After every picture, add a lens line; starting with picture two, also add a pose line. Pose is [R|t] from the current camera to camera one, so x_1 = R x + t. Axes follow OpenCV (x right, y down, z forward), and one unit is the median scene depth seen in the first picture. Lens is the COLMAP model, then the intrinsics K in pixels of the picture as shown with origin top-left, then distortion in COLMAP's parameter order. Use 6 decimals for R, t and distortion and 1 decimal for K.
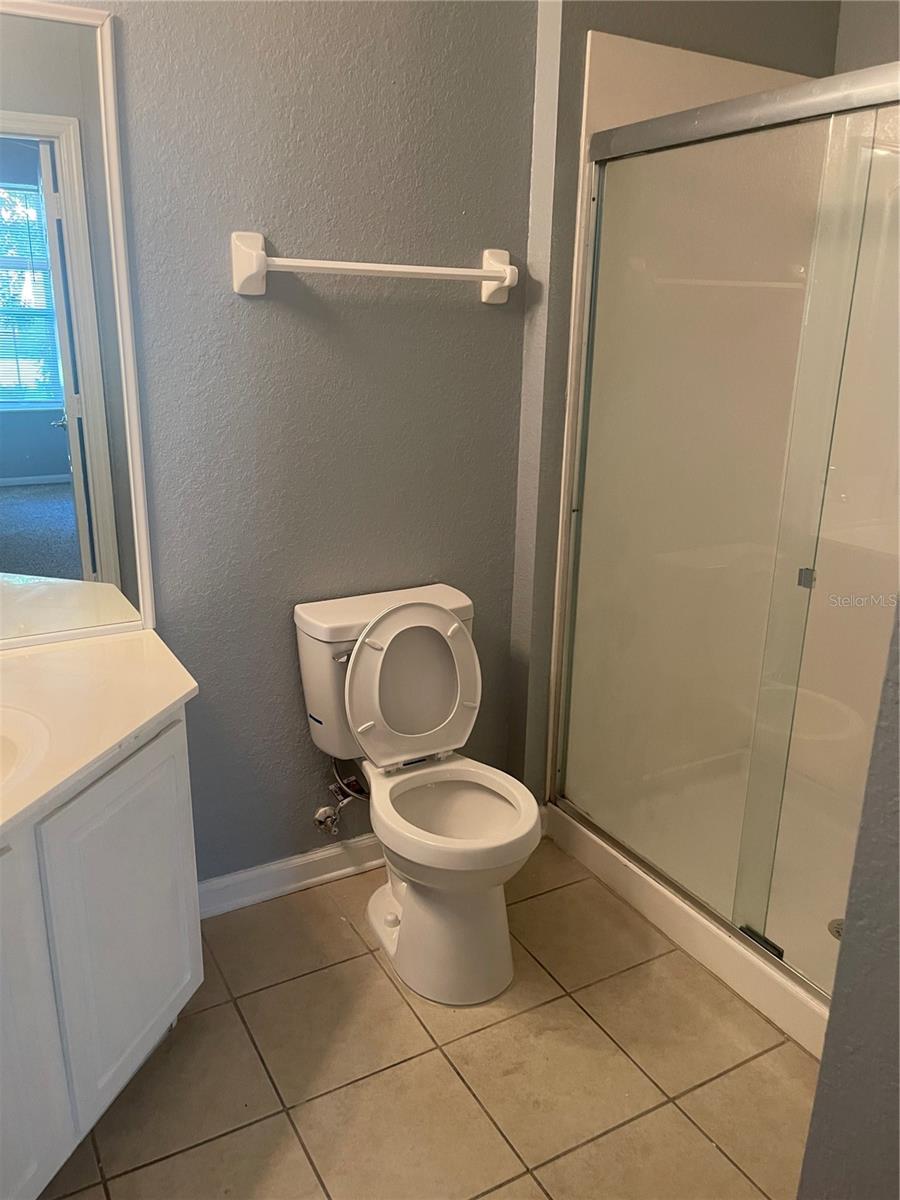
lens RADIAL K [[915.8, 0, 450.6], [0, 915.8, 595.3], [0, 0, 1]] dist [-0.000710, -0.012199]
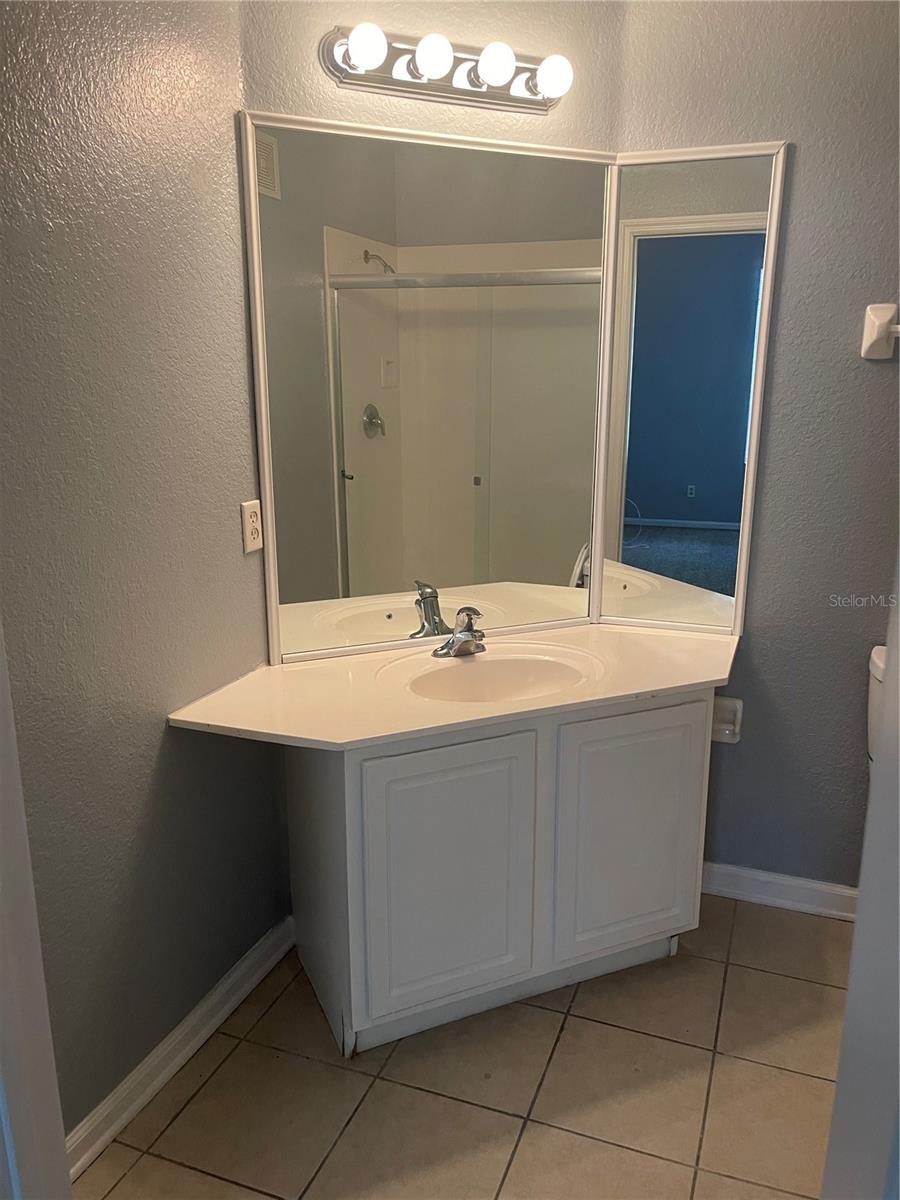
lens RADIAL K [[915.8, 0, 449.4], [0, 915.8, 604.2], [0, 0, 1]] dist [-0.000710, -0.012199]
pose [[0.631423, 0.170466, -0.756469, 0.352928], [-0.209126, 0.976827, 0.045565, 0.021278], [0.746707, 0.129426, 0.652440, -0.076778]]
